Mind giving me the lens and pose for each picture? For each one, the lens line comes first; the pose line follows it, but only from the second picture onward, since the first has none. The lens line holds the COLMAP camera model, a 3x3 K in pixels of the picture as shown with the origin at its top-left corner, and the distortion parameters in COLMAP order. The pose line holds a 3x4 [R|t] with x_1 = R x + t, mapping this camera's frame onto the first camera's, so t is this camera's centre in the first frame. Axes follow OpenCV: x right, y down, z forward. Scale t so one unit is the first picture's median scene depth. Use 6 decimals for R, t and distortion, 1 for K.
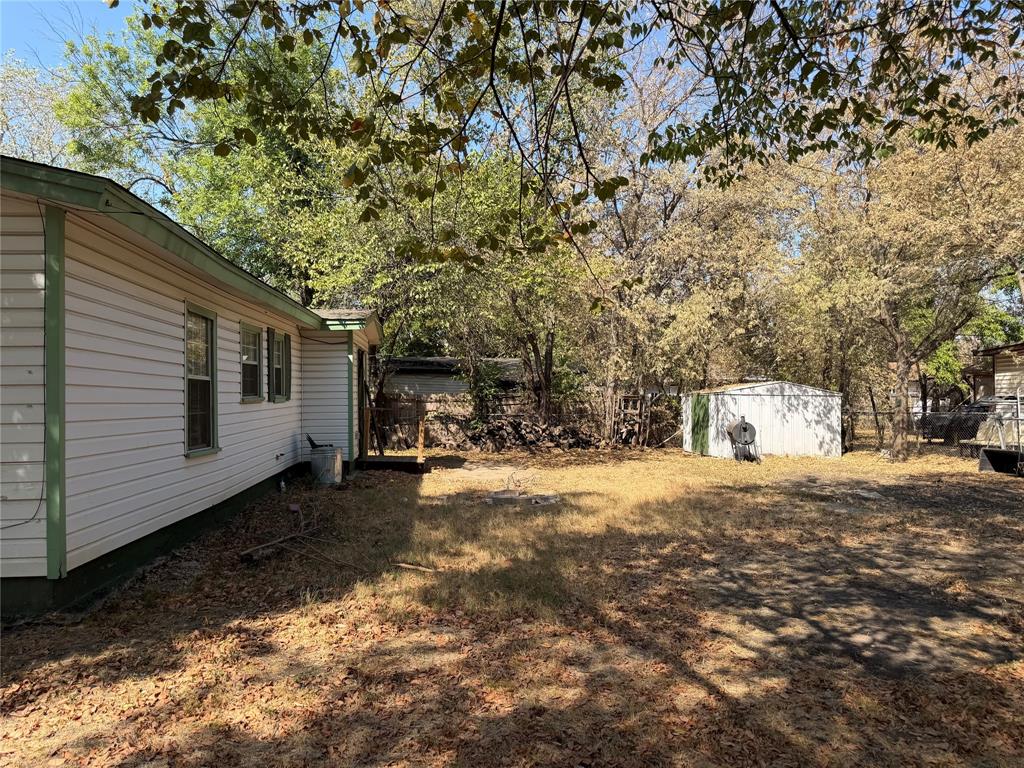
lens RADIAL K [[721.1, 0, 535.9], [0, 721.1, 390.5], [0, 0, 1]] dist [0.005638, -0.033337]
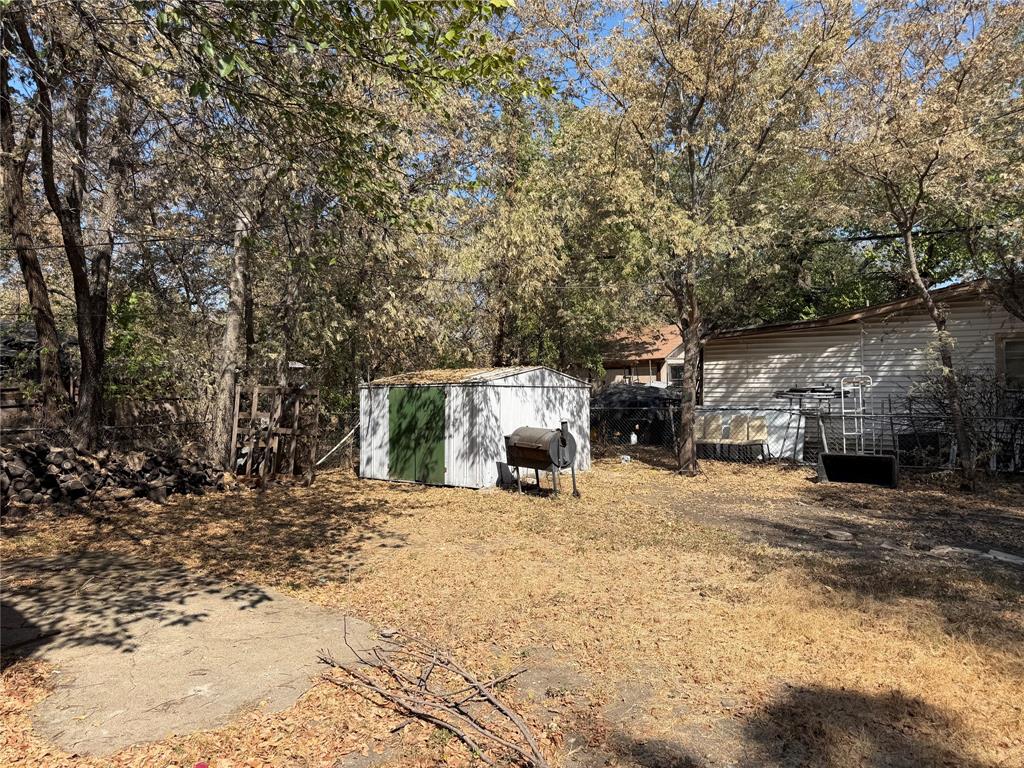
lens RADIAL K [[712.3, 0, 525.6], [0, 712.3, 381.0], [0, 0, 1]] dist [0.079557, -0.092242]
pose [[0.703032, 0.004194, 0.711146, -0.141669], [-0.004021, 0.999990, -0.001922, 0.002737], [-0.711147, -0.001509, 0.703042, 0.525850]]
